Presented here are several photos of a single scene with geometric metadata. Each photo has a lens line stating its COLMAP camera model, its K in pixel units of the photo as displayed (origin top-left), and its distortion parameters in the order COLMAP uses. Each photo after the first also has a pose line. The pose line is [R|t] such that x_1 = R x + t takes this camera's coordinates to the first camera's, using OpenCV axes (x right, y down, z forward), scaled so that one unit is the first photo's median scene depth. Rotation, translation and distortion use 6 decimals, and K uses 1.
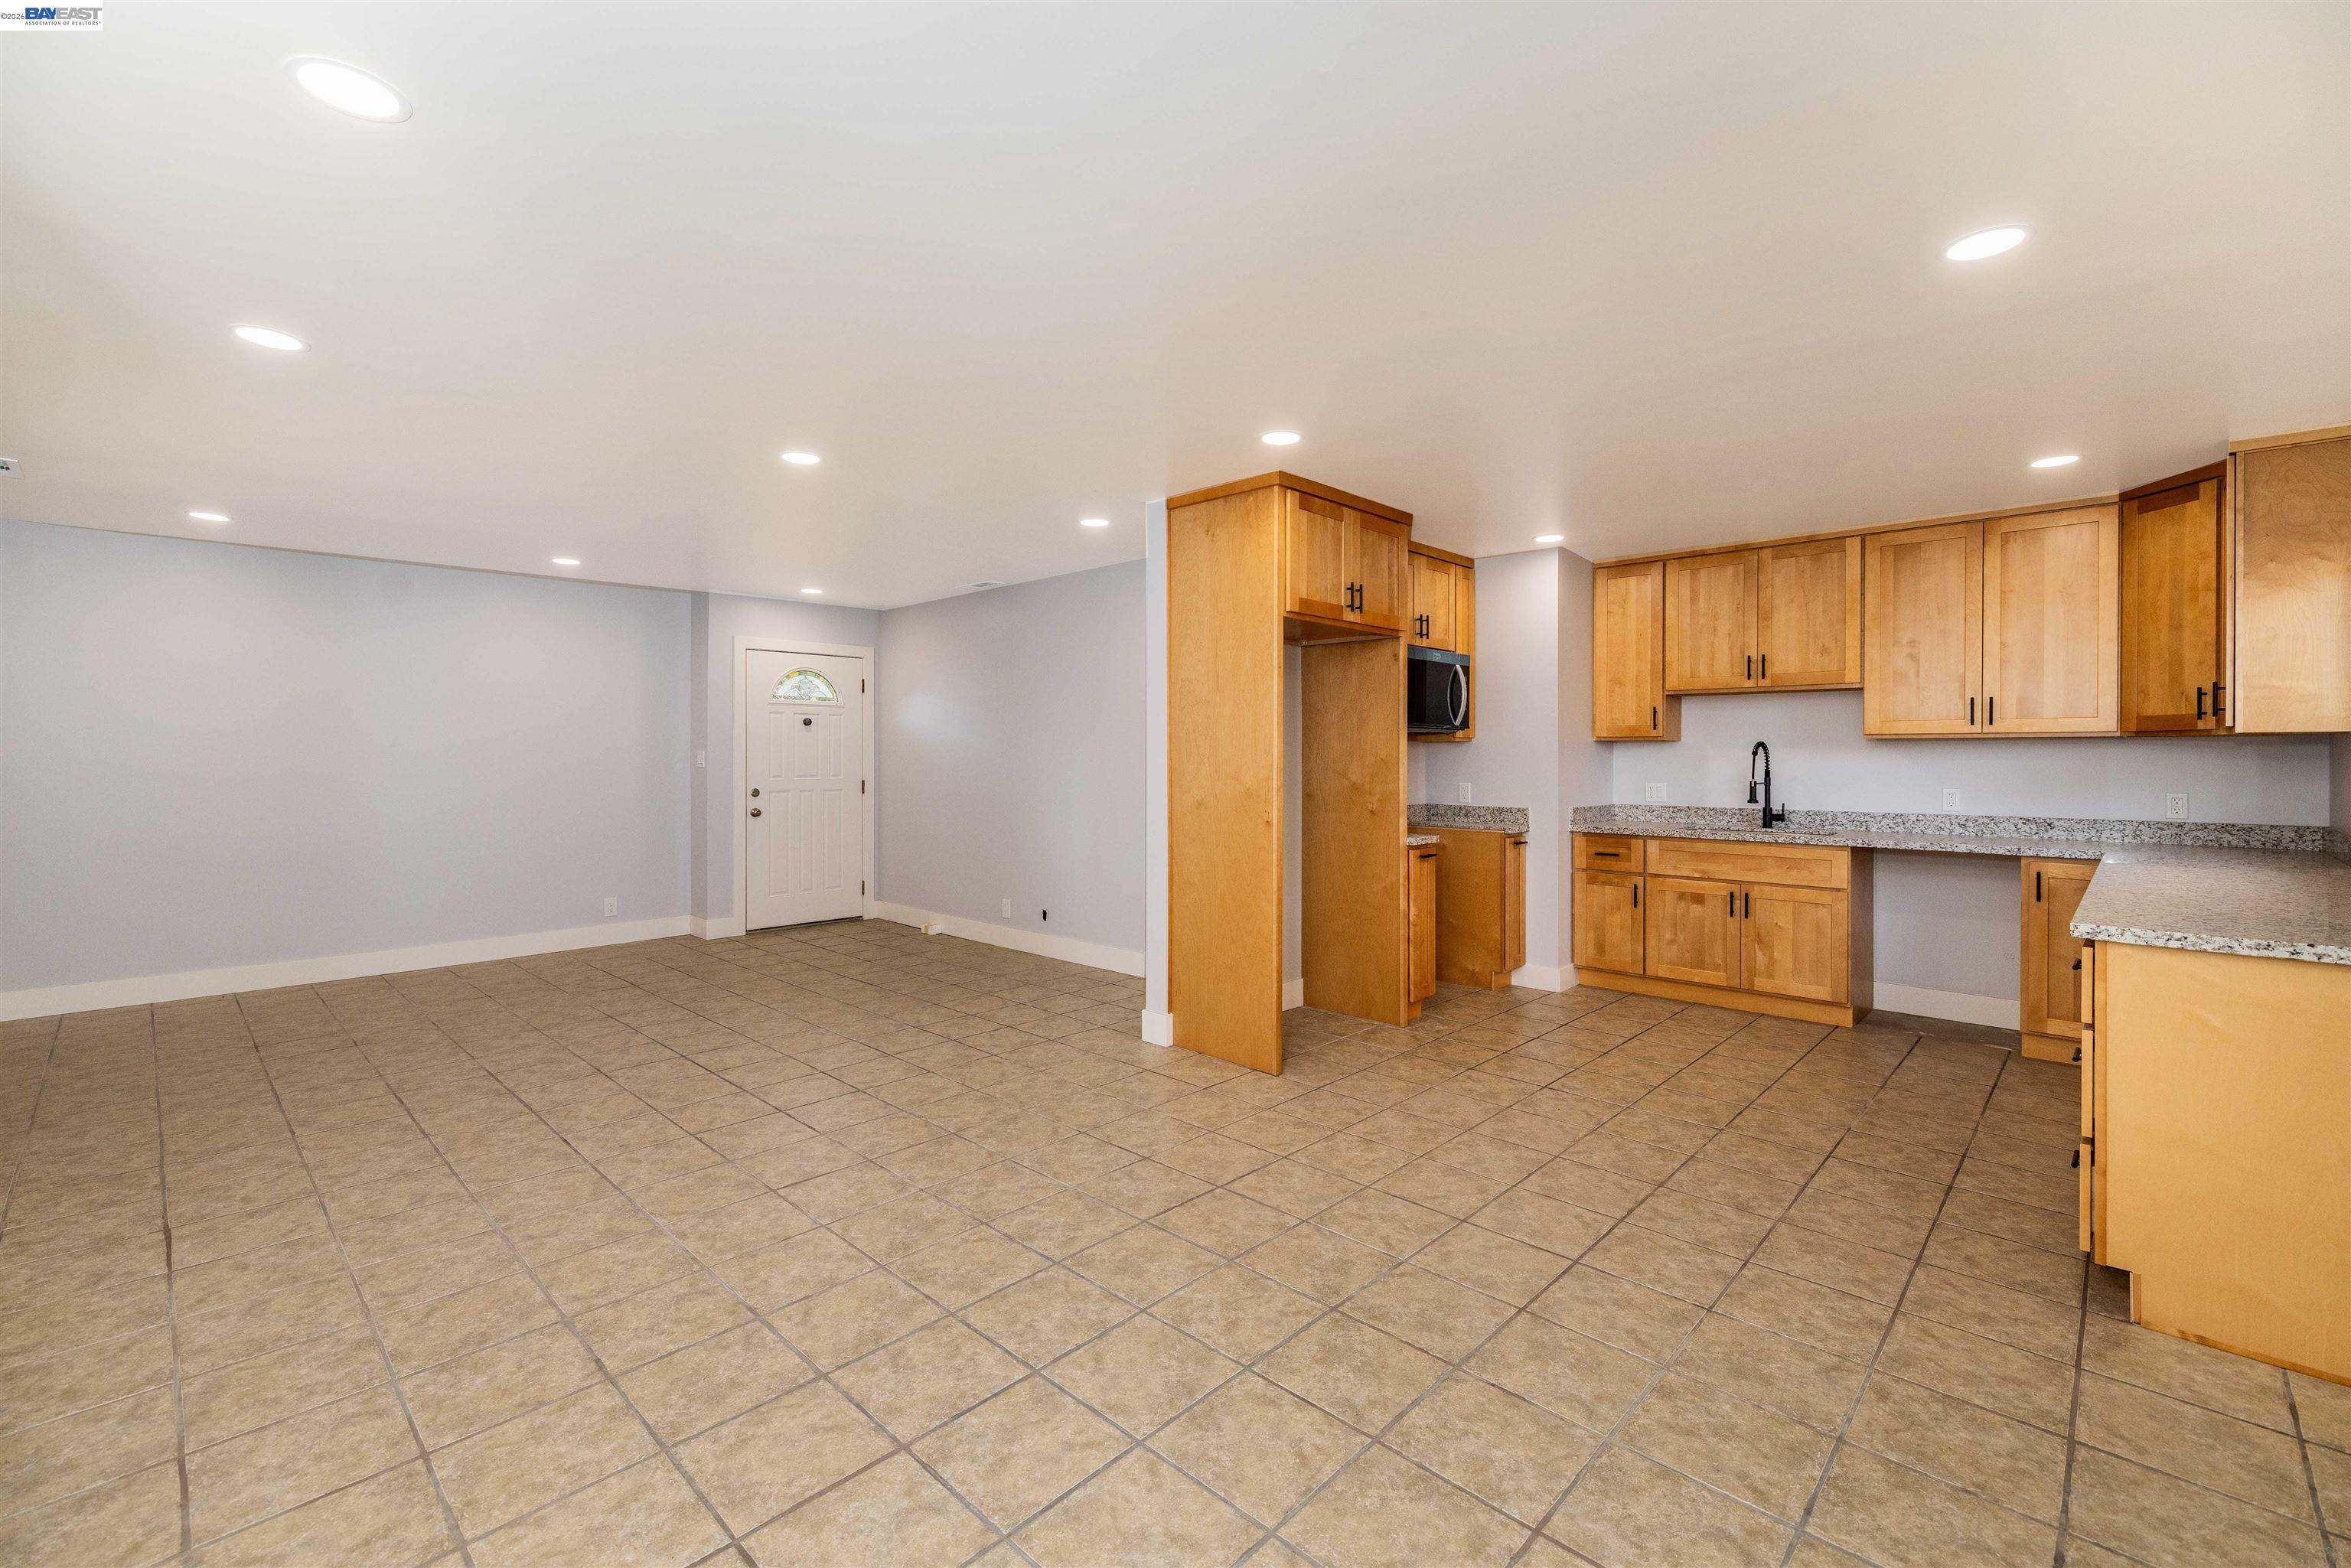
lens RADIAL K [[1010.0, 0, 1175.3], [0, 1010.0, 764.3], [0, 0, 1]] dist [0.003301, 0.000061]
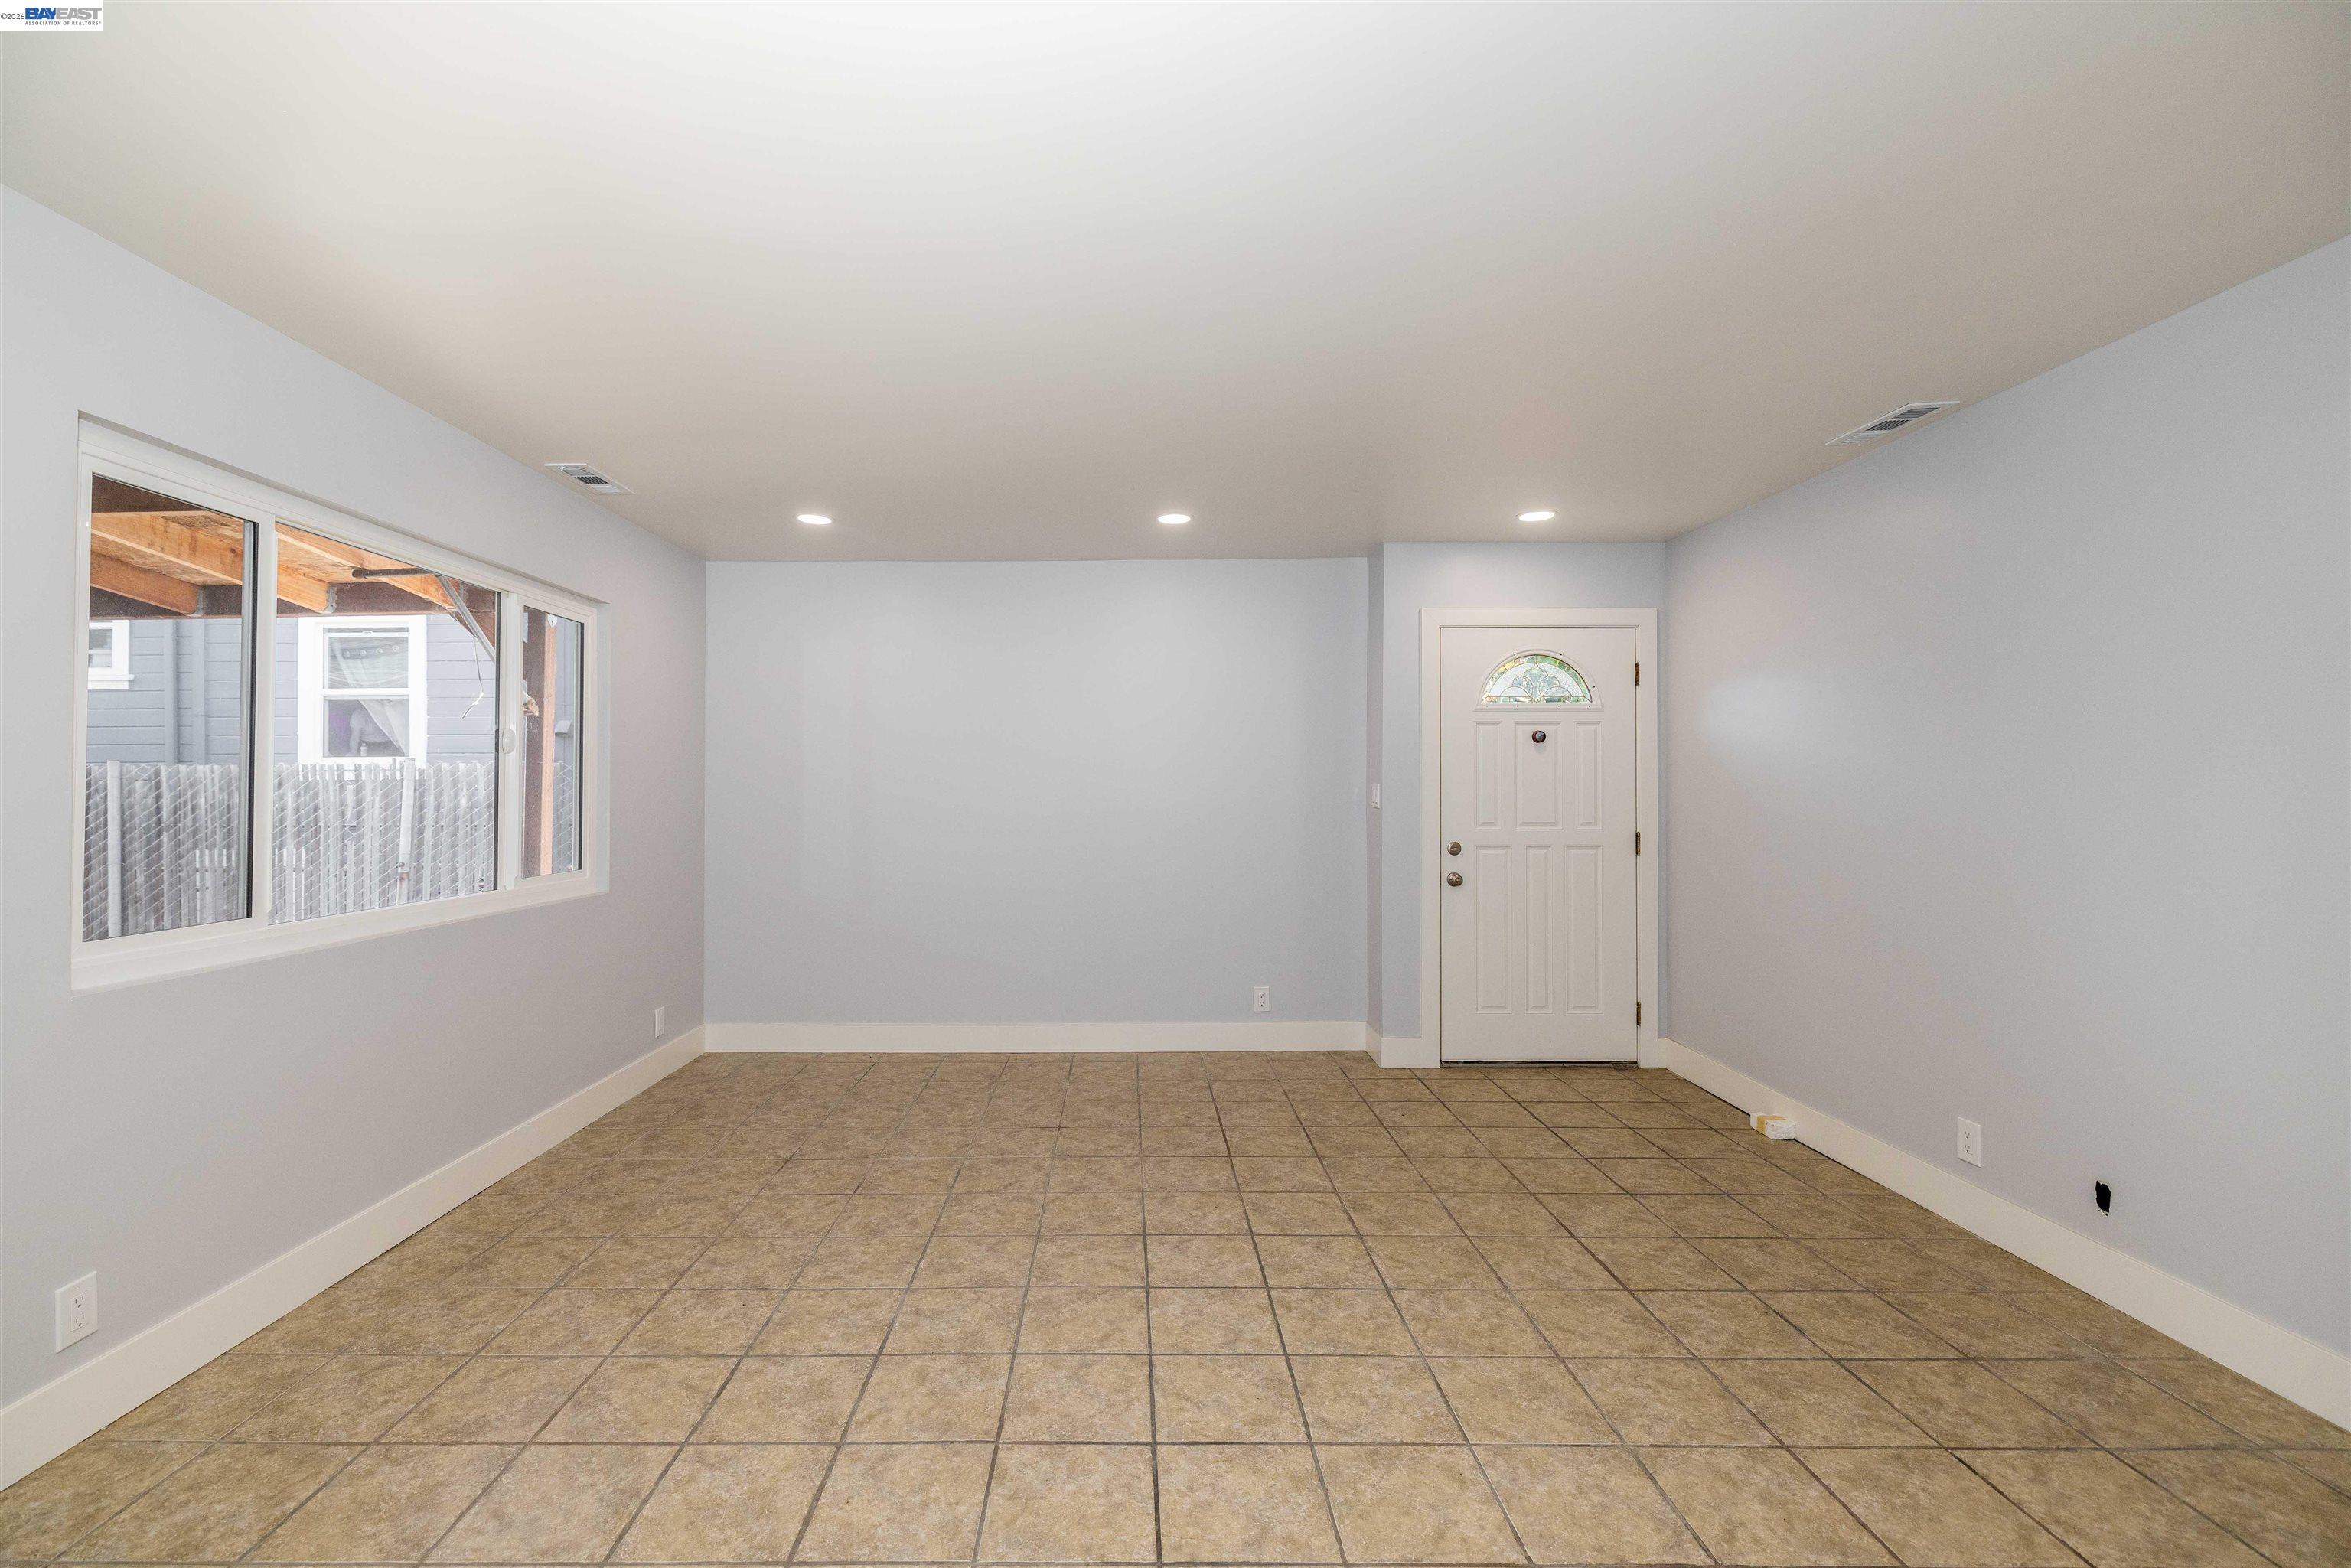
lens RADIAL K [[989.4, 0, 1126.2], [0, 989.4, 784.2], [0, 0, 1]] dist [0.001483, 0.000077]
pose [[0.686419, -0.002835, -0.727201, -0.183711], [-0.004510, 0.999957, -0.008155, -0.012984], [0.727192, 0.008878, 0.686376, 0.761230]]
